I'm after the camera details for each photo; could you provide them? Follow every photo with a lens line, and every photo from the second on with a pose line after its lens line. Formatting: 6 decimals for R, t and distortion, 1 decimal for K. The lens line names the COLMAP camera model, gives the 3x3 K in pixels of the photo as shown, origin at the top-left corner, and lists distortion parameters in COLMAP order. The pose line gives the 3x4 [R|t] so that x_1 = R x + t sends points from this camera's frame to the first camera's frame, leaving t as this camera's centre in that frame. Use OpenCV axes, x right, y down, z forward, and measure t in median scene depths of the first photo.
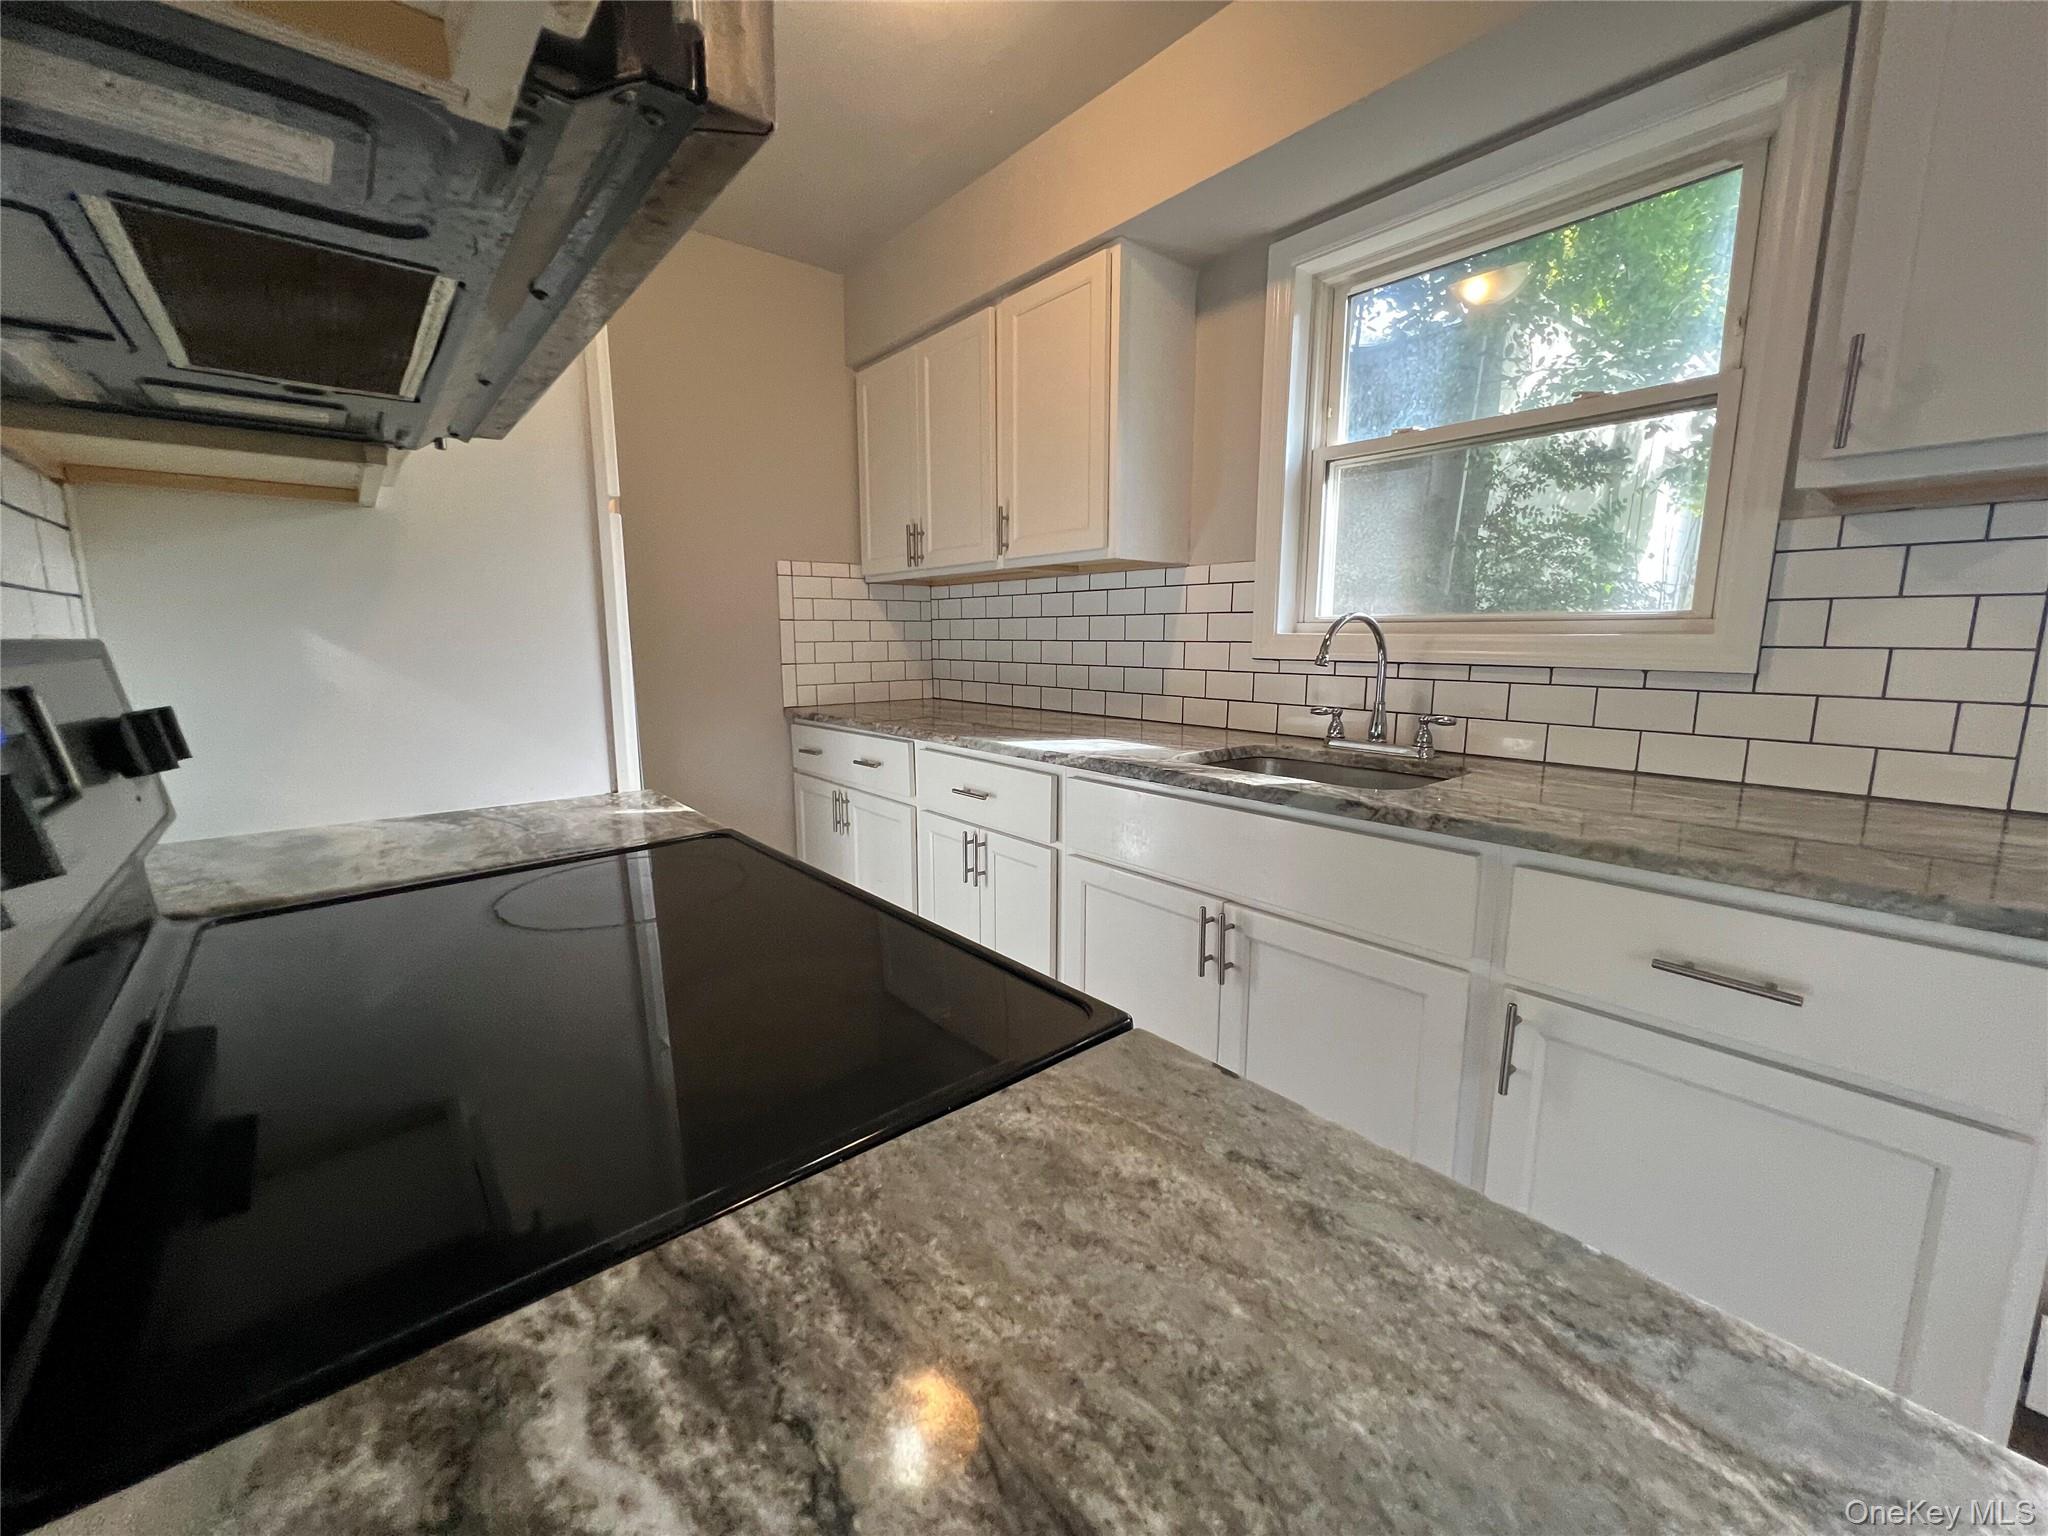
lens RADIAL K [[819.9, 0, 1018.5], [0, 819.9, 762.1], [0, 0, 1]] dist [-0.000011, 0.000200]
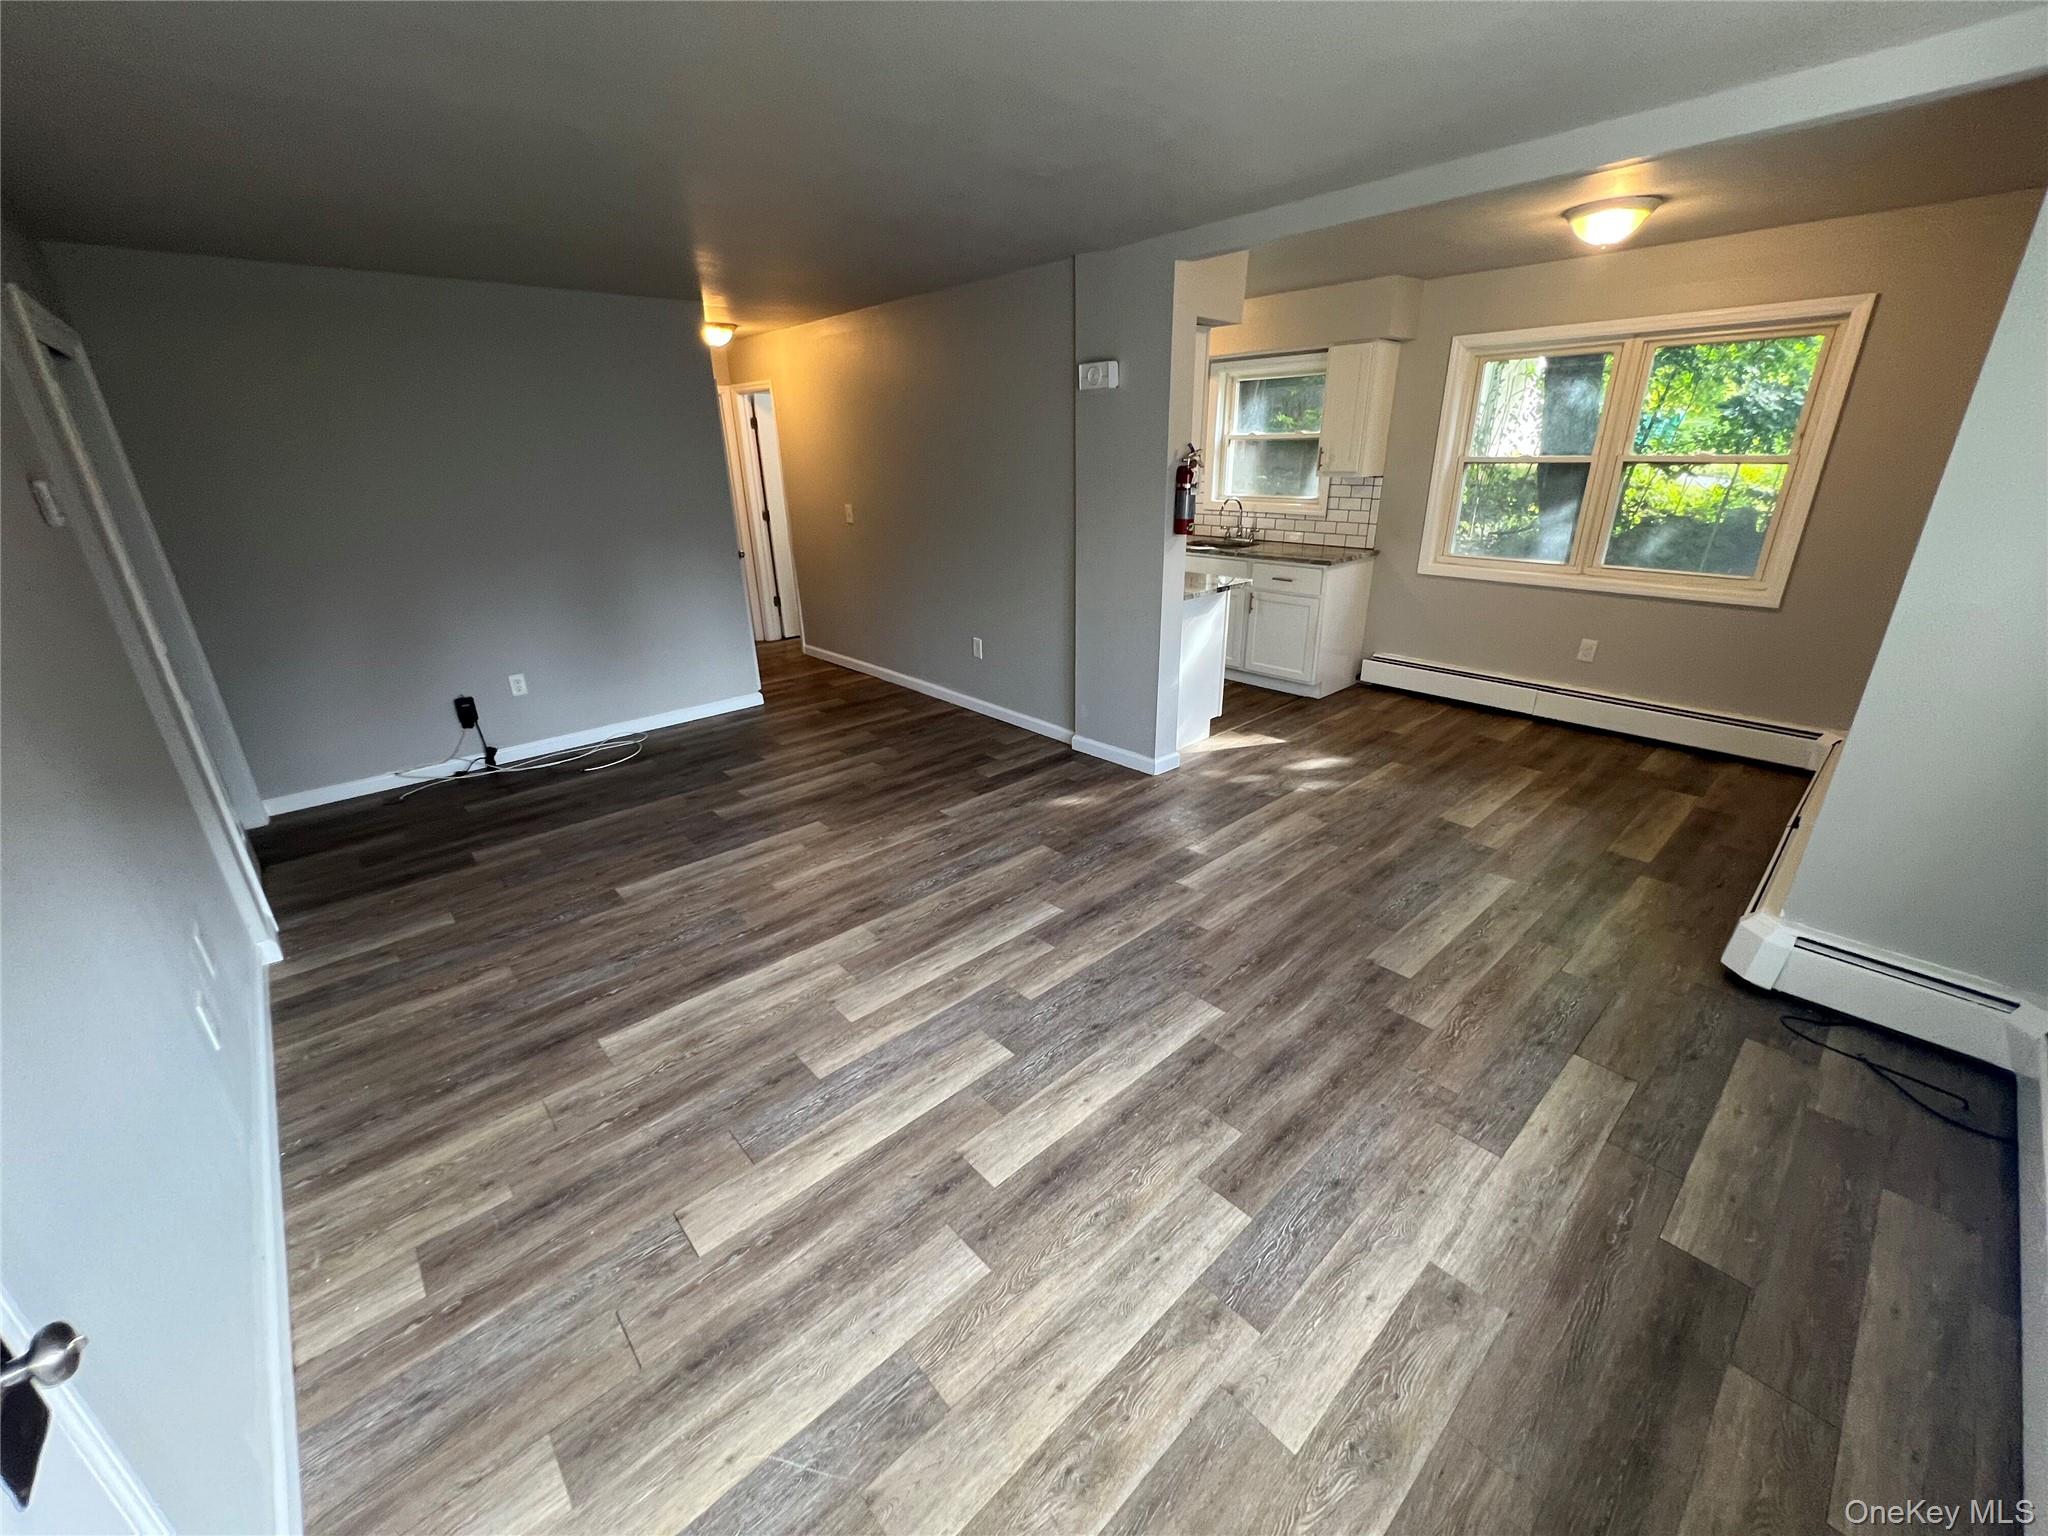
lens RADIAL K [[819.9, 0, 1018.5], [0, 819.9, 762.1], [0, 0, 1]] dist [-0.000011, 0.000200]
pose [[0.999134, -0.031971, 0.026629, -0.618574], [0.025457, 0.975937, 0.216561, 0.132982], [-0.032912, -0.215696, 0.975906, -2.618199]]
